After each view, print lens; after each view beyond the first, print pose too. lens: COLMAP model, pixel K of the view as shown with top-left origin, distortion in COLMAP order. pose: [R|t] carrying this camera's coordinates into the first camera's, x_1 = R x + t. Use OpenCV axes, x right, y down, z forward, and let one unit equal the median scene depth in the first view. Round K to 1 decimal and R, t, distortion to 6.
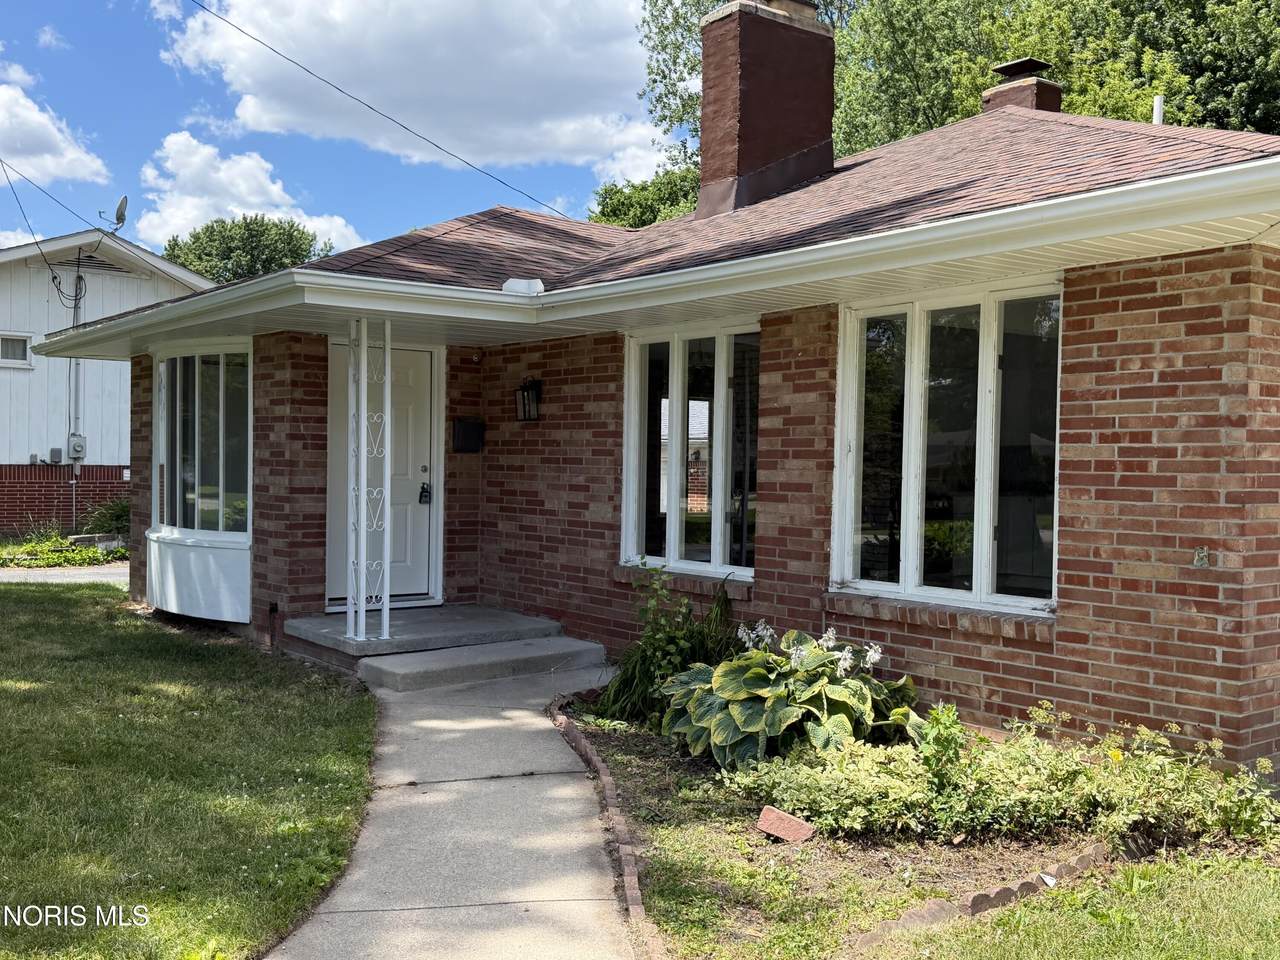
lens RADIAL K [[1279.8, 0, 636.7], [0, 1279.8, 483.3], [0, 0, 1]] dist [0.064301, 0.000000]
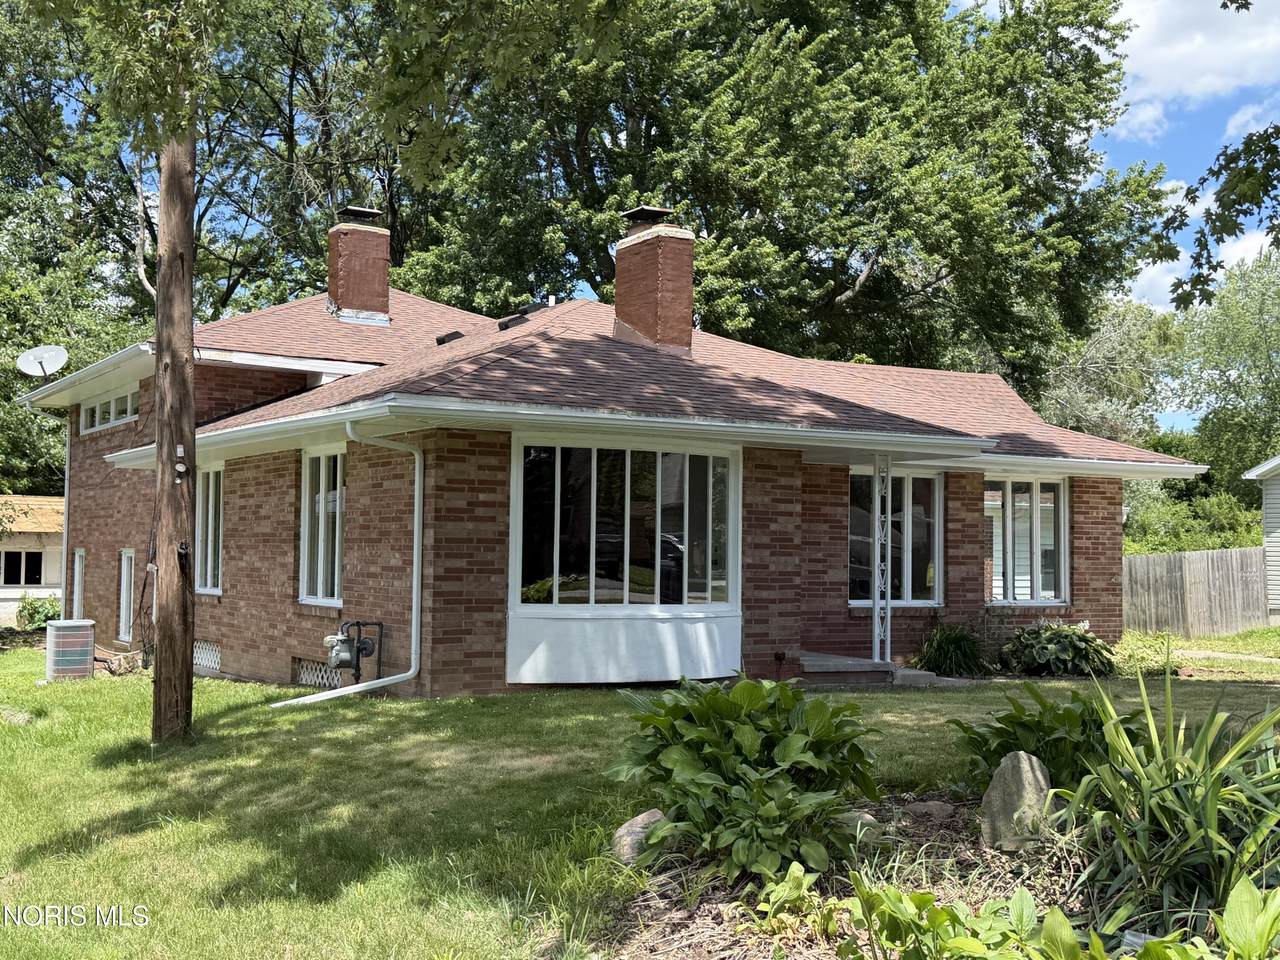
lens RADIAL K [[1497.7, 0, 640.2], [0, 1497.7, 476.7], [0, 0, 1]] dist [0.098456, 0.000000]
pose [[0.104805, 0.035424, 0.993862, -2.434174], [0.002225, 0.999355, -0.035855, -0.043119], [-0.994490, 0.005969, 0.104659, 1.308111]]
